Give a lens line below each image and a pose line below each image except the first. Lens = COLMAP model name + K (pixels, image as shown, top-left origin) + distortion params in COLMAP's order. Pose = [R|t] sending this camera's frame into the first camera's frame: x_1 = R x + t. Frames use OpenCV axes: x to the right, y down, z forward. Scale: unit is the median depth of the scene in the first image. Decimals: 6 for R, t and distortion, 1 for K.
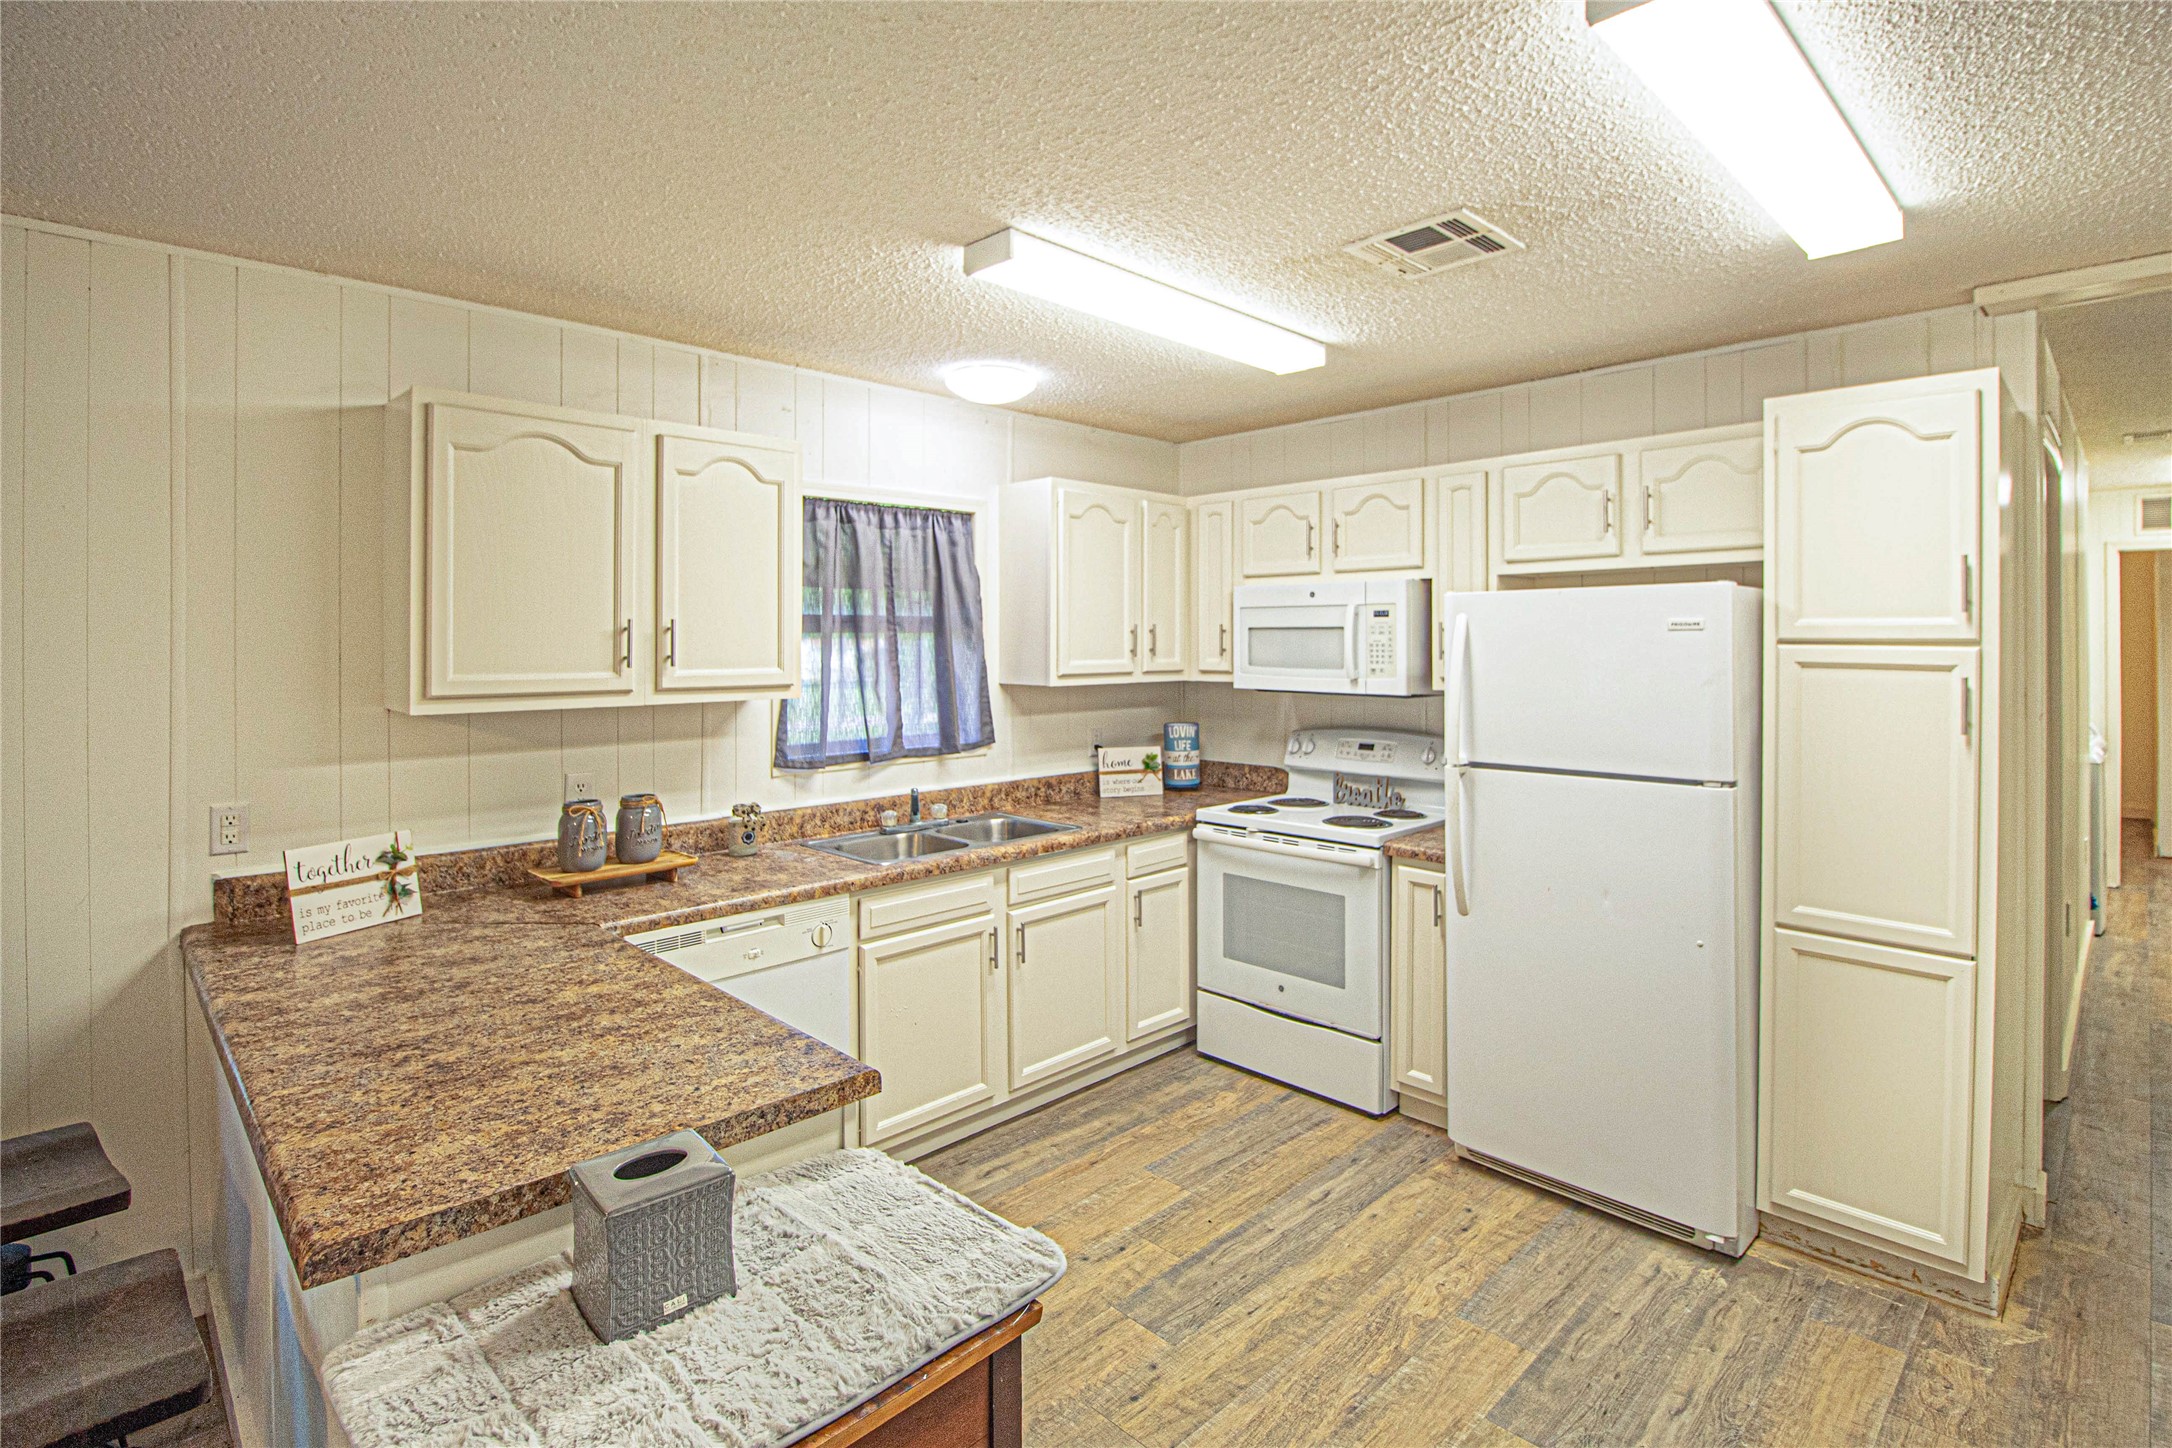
lens RADIAL K [[1053.4, 0, 1118.6], [0, 1053.4, 637.5], [0, 0, 1]] dist [-0.000663, -0.009865]
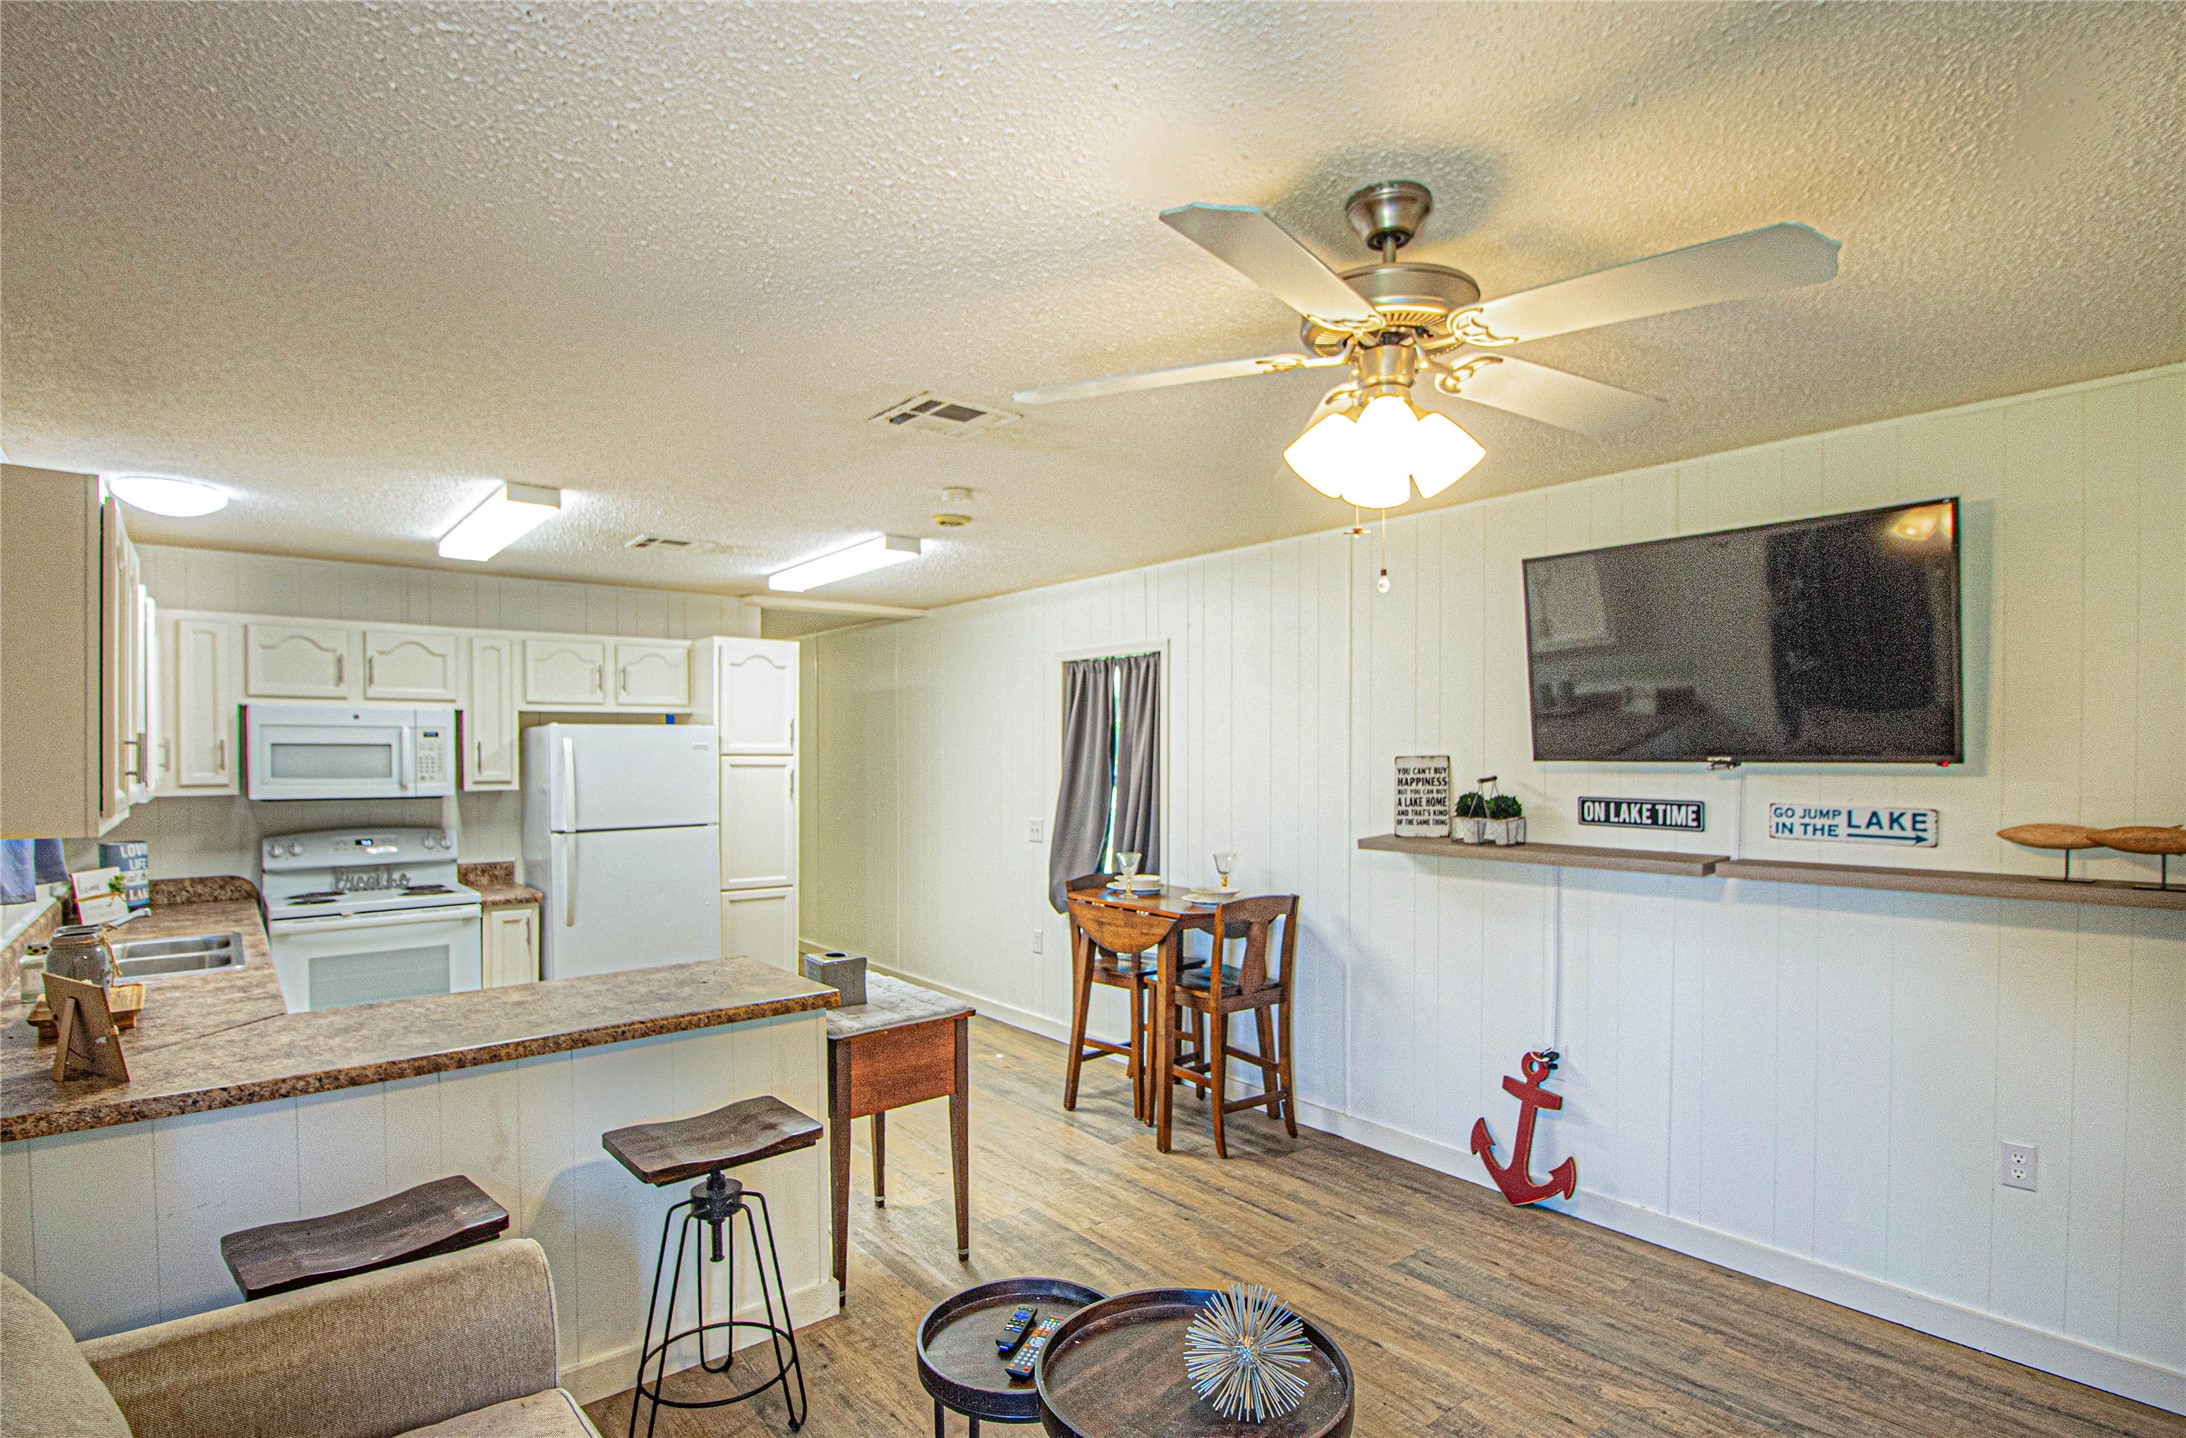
lens RADIAL K [[1072.8, 0, 1100.9], [0, 1072.8, 762.6], [0, 0, 1]] dist [-0.017992, -0.000616]
pose [[0.098809, -0.007671, 0.995077, -1.058884], [-0.000337, 0.999970, 0.007742, 0.001945], [-0.995106, -0.001101, 0.098804, 0.032698]]
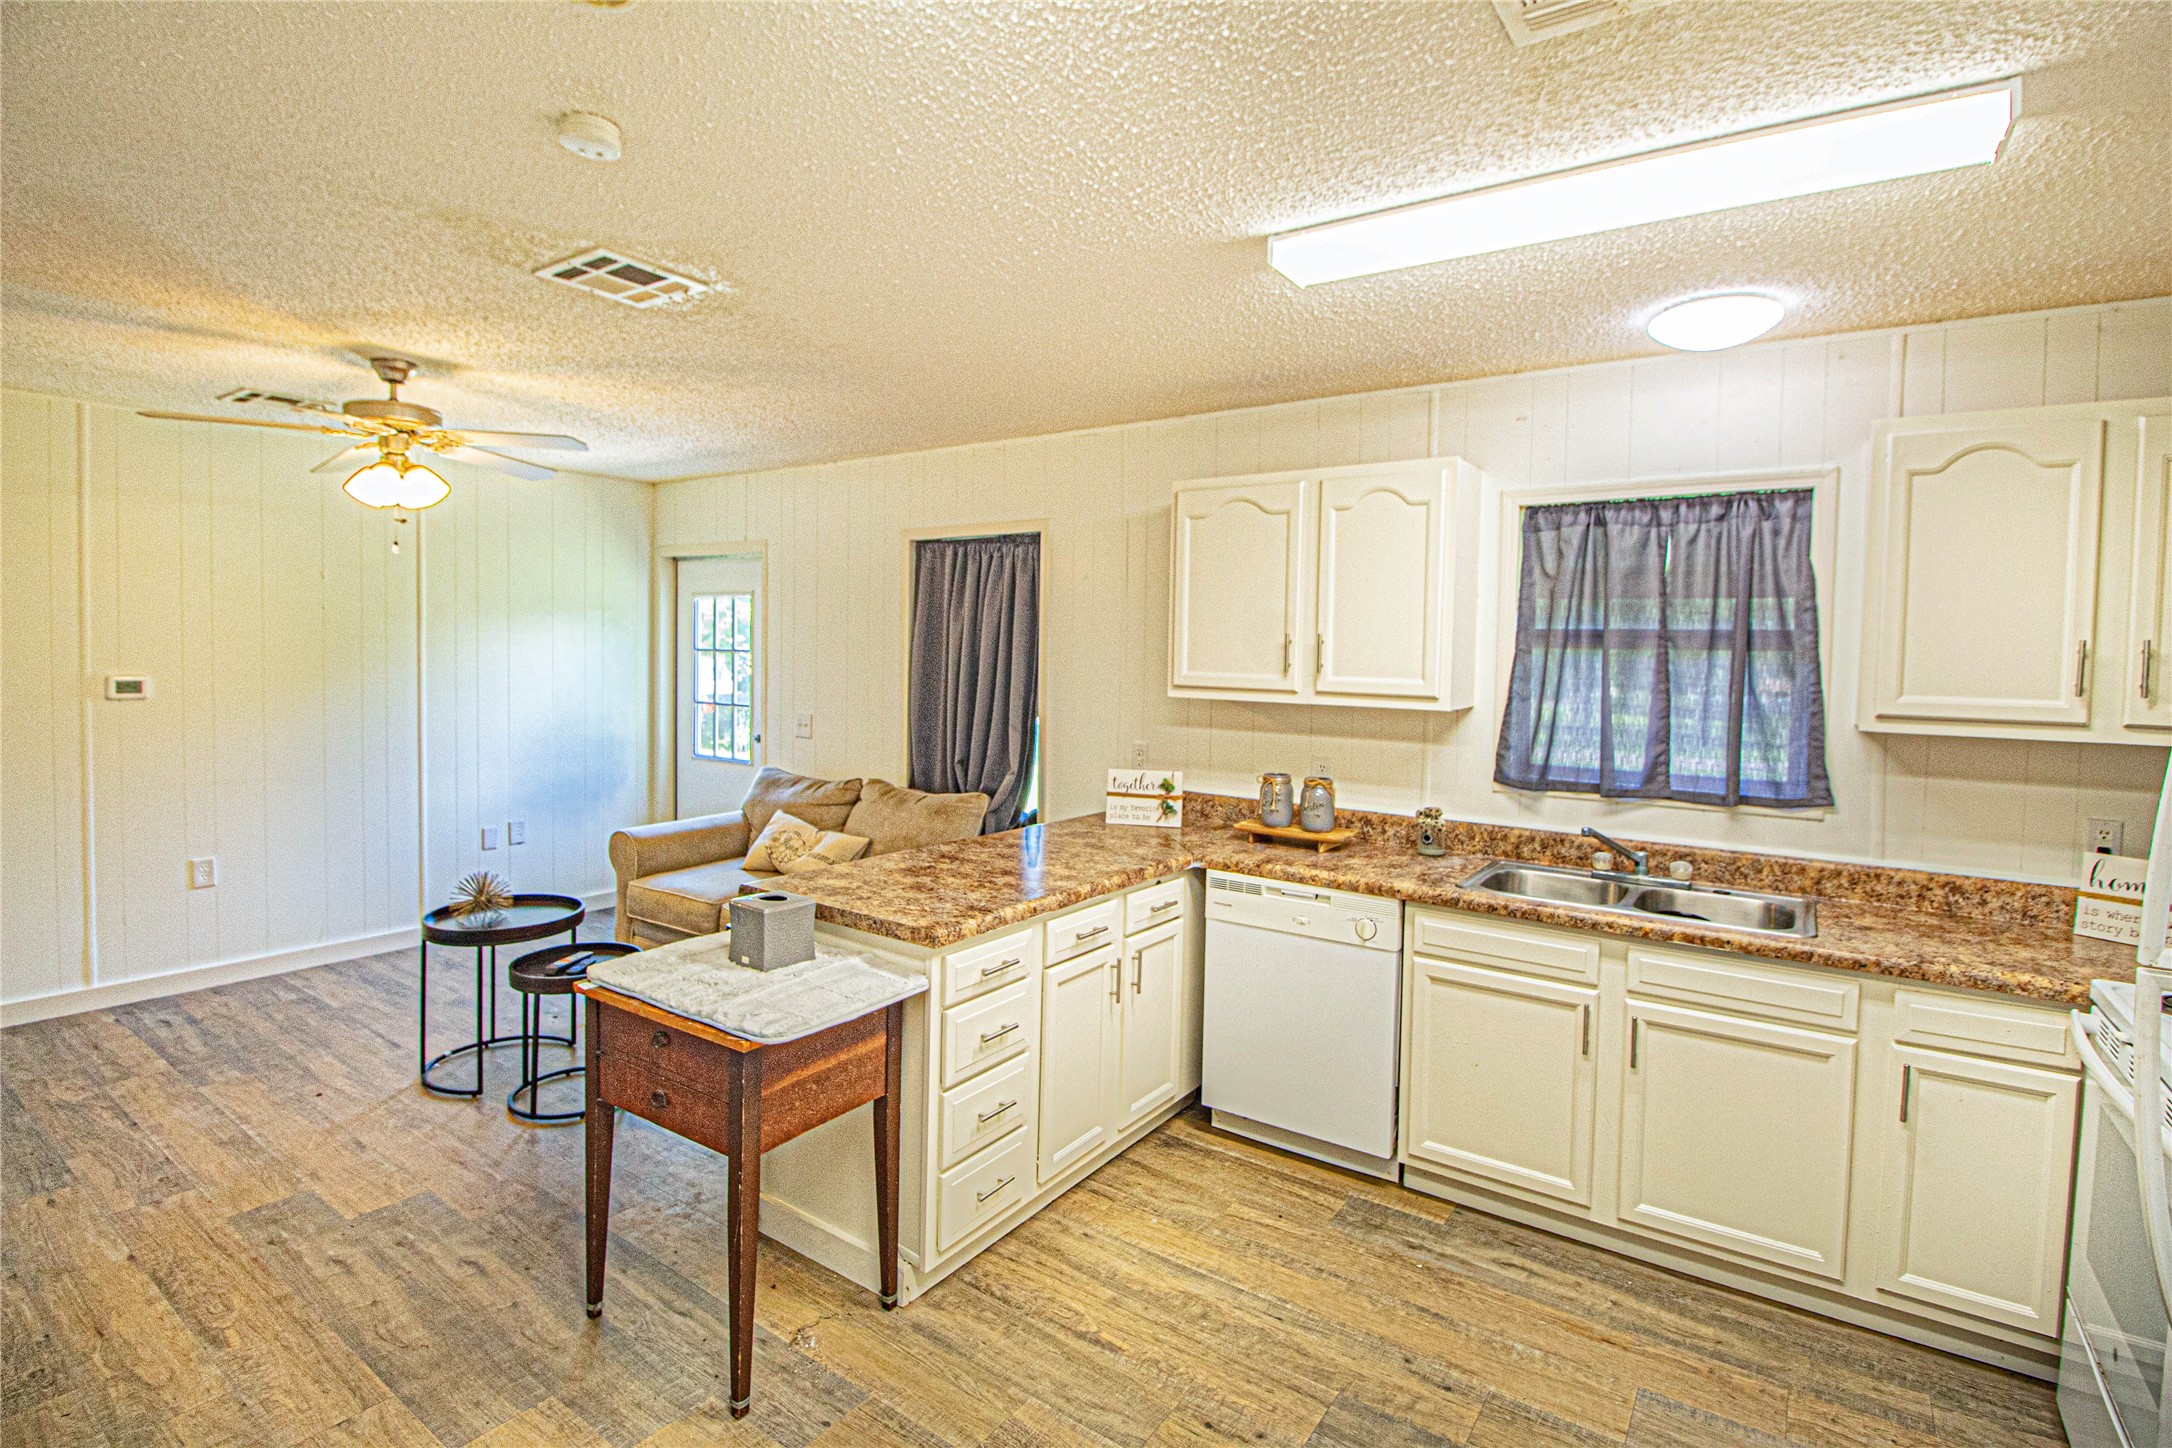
lens RADIAL K [[1026.5, 0, 1095.2], [0, 1026.5, 689.6], [0, 0, 1]] dist [0.009999, -0.020715]
pose [[0.169039, 0.045002, -0.984581, 0.565173], [-0.019988, 0.998908, 0.042225, 0.001448], [0.985407, 0.012543, 0.169754, 0.451651]]
